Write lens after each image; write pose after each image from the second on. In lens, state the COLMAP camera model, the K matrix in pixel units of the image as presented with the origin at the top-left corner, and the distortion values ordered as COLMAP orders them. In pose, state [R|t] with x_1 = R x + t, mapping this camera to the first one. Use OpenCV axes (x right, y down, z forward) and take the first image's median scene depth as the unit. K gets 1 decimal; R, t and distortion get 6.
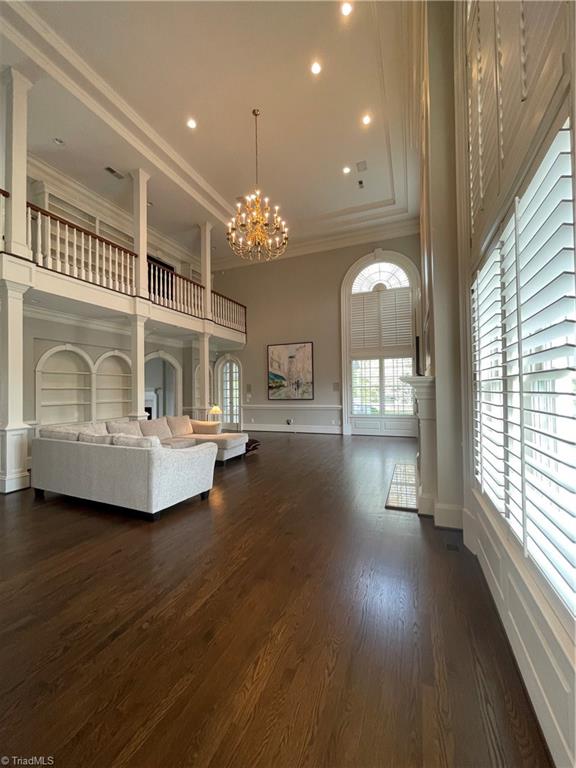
lens RADIAL K [[312.8, 0, 289.2], [0, 312.8, 382.6], [0, 0, 1]] dist [-0.000809, 0.000955]
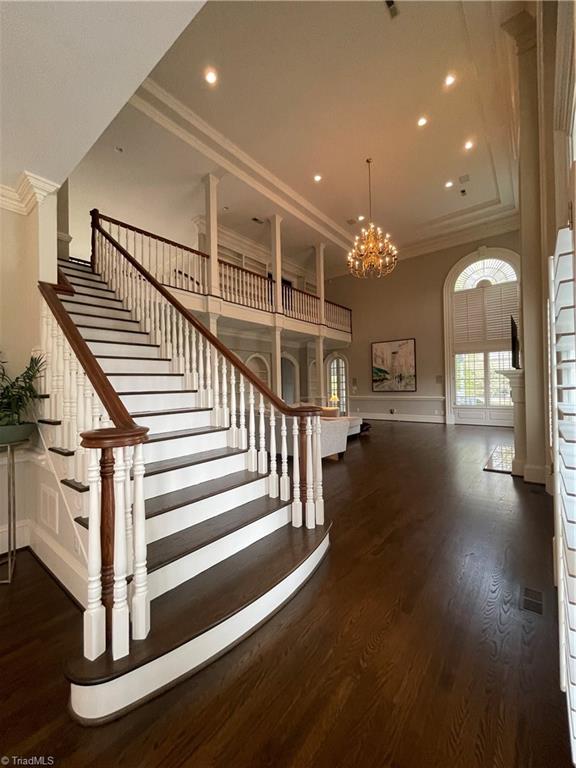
lens RADIAL K [[312.8, 0, 289.8], [0, 312.8, 382.3], [0, 0, 1]] dist [-0.000809, 0.000955]
pose [[0.958582, -0.006804, -0.284736, -0.046086], [0.011641, 0.999815, 0.015298, 0.001375], [0.284579, -0.017979, 0.958484, -0.233784]]
